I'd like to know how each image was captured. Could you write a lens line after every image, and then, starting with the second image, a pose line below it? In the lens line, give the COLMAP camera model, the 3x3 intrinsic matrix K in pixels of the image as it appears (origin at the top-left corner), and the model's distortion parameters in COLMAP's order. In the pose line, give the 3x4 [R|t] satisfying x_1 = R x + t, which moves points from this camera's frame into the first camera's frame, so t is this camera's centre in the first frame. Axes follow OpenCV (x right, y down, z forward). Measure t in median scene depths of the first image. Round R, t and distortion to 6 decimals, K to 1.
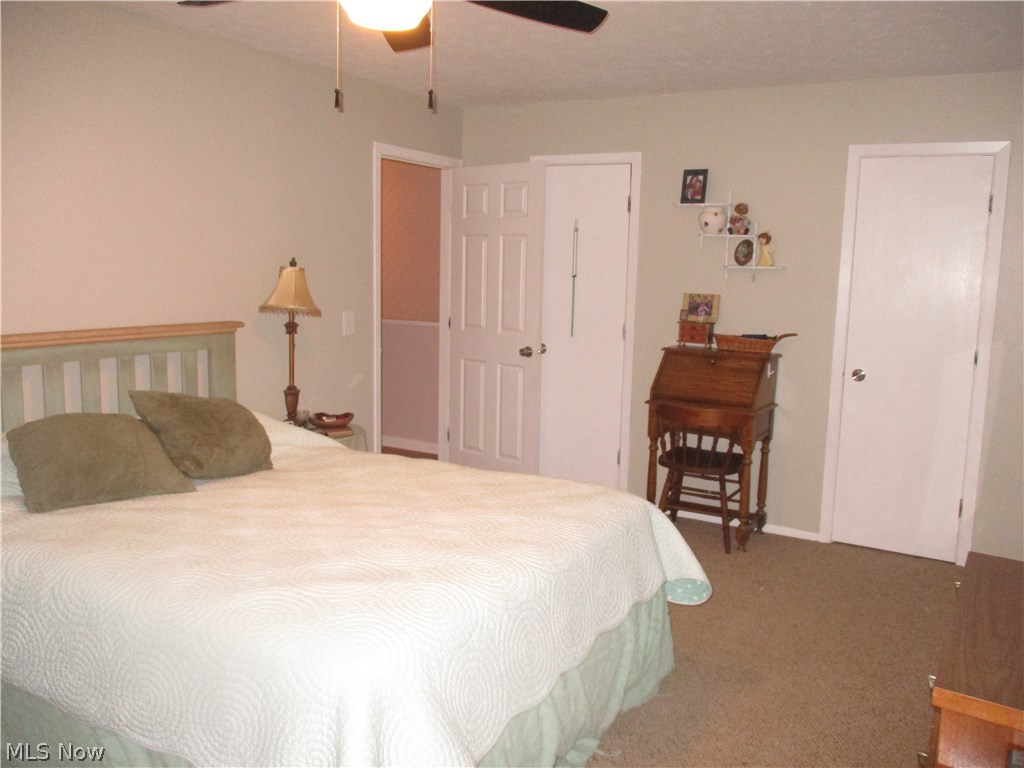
lens RADIAL K [[867.4, 0, 512.0], [0, 867.4, 384.0], [0, 0, 1]] dist [-0.009989, -0.009409]
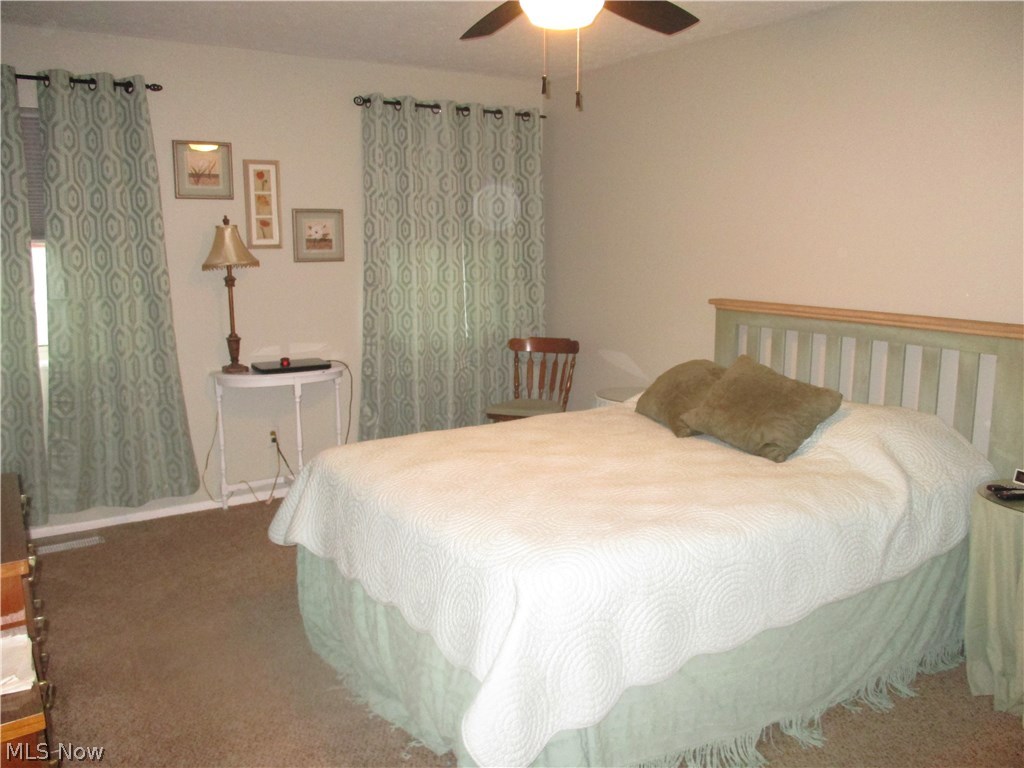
lens RADIAL K [[867.4, 0, 512.0], [0, 867.4, 384.0], [0, 0, 1]] dist [-0.009989, -0.009409]
pose [[-0.429511, 0.138571, -0.892367, 0.683828], [-0.133076, 0.967657, 0.214314, -0.152564], [0.893203, 0.210803, -0.397179, 1.104564]]
